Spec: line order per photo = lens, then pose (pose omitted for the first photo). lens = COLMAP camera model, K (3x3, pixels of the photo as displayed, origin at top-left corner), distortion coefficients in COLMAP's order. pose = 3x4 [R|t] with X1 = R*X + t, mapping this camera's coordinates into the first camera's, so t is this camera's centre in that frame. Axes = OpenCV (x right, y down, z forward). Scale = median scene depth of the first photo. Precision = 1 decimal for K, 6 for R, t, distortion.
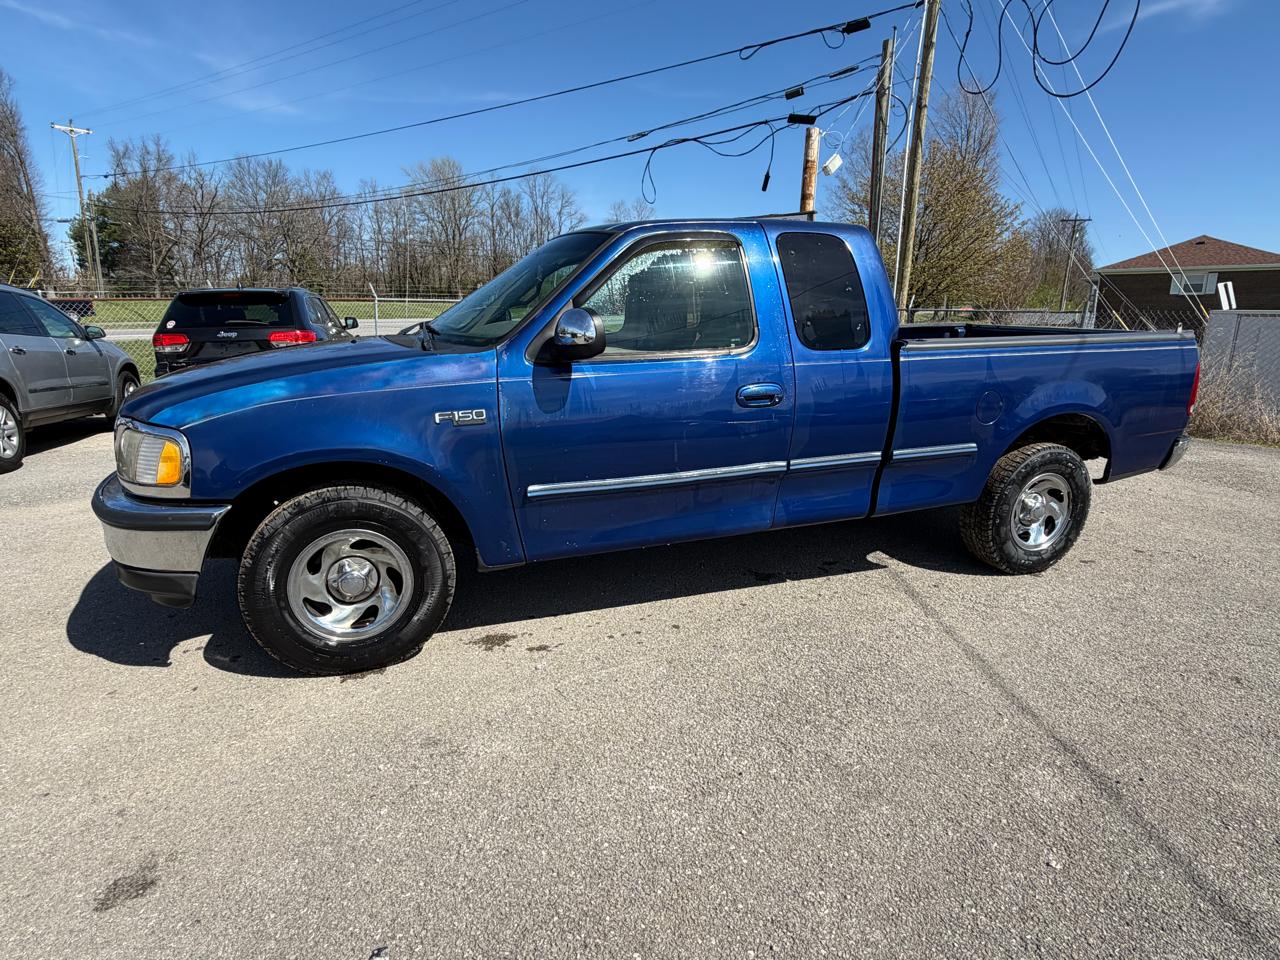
lens RADIAL K [[688.3, 0, 640.9], [0, 688.3, 482.5], [0, 0, 1]] dist [-0.001160, 0.000706]
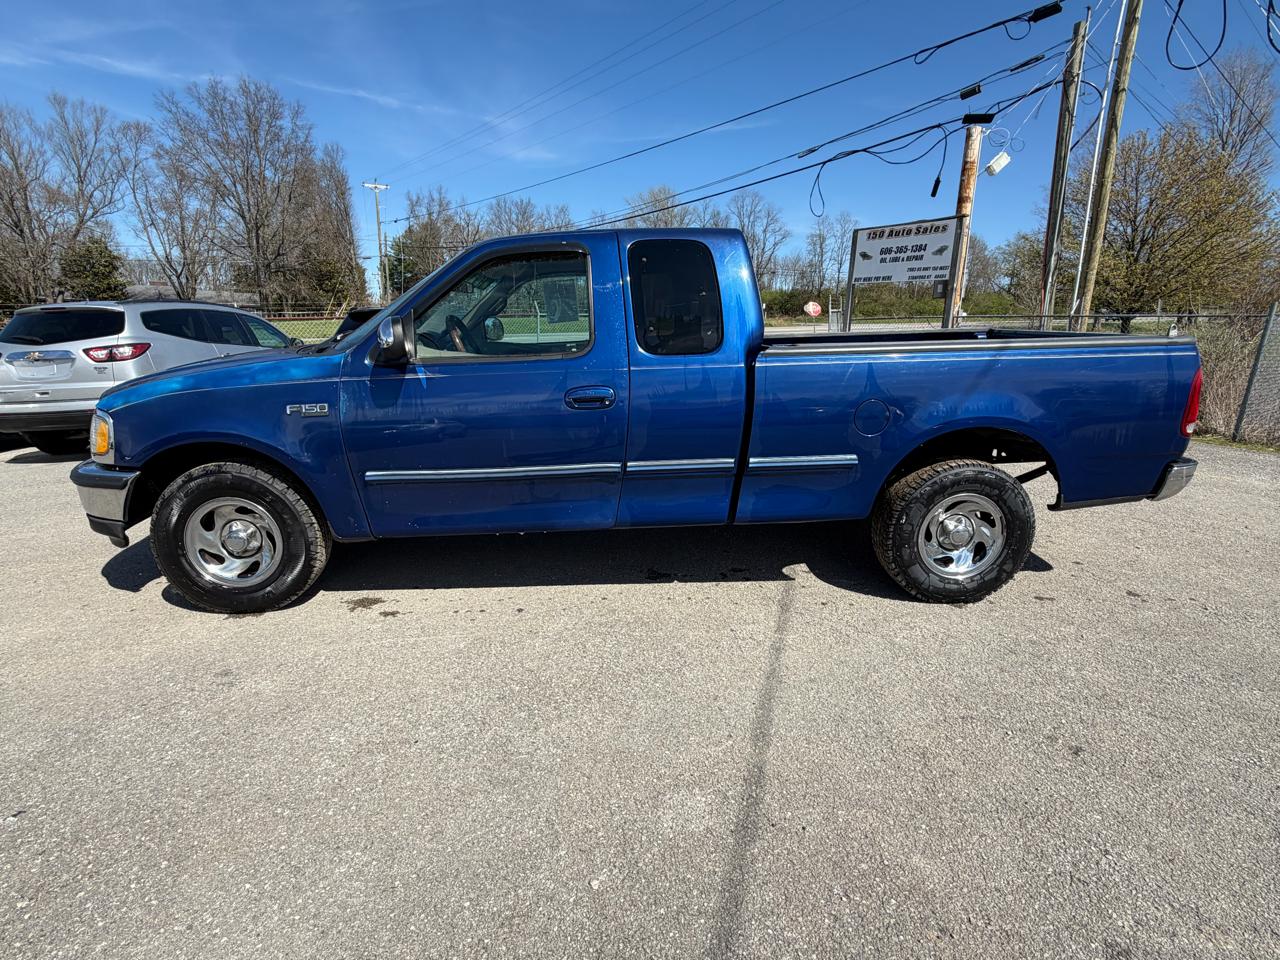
lens RADIAL K [[641.6, 0, 641.9], [0, 641.6, 483.7], [0, 0, 1]] dist [0.001594, -0.001378]
pose [[0.954164, 0.060512, -0.293103, 0.419141], [-0.060398, 0.998130, 0.009449, -0.008415], [0.293126, 0.008687, 0.956034, 0.072689]]
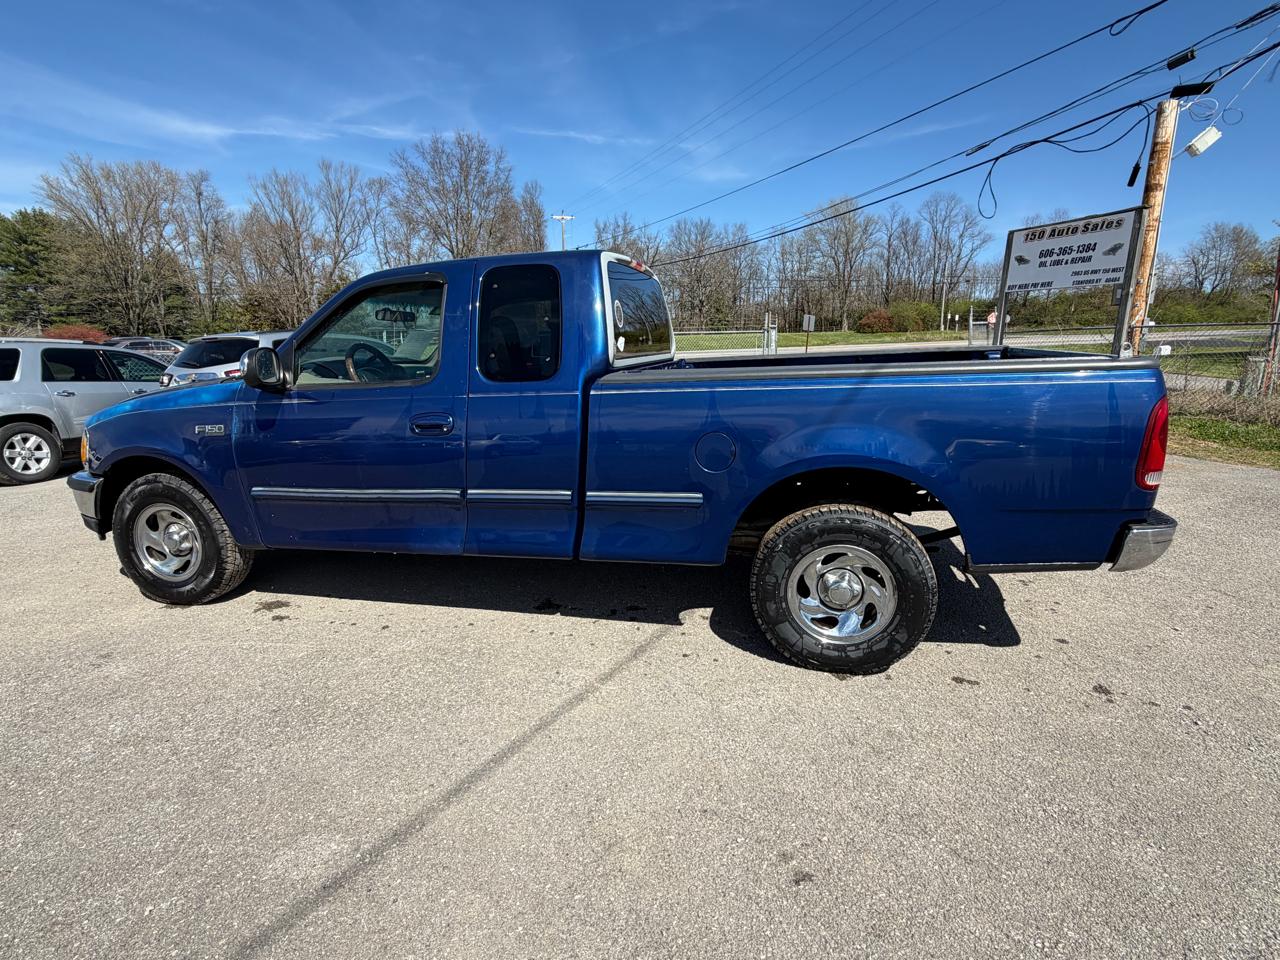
lens RADIAL K [[643.1, 0, 637.4], [0, 643.1, 480.6], [0, 0, 1]] dist [0.000948, -0.000857]
pose [[0.833776, 0.091316, -0.544500, 0.760449], [-0.106599, 0.994296, 0.003517, -0.060473], [0.541715, 0.055111, 0.838754, 0.269592]]
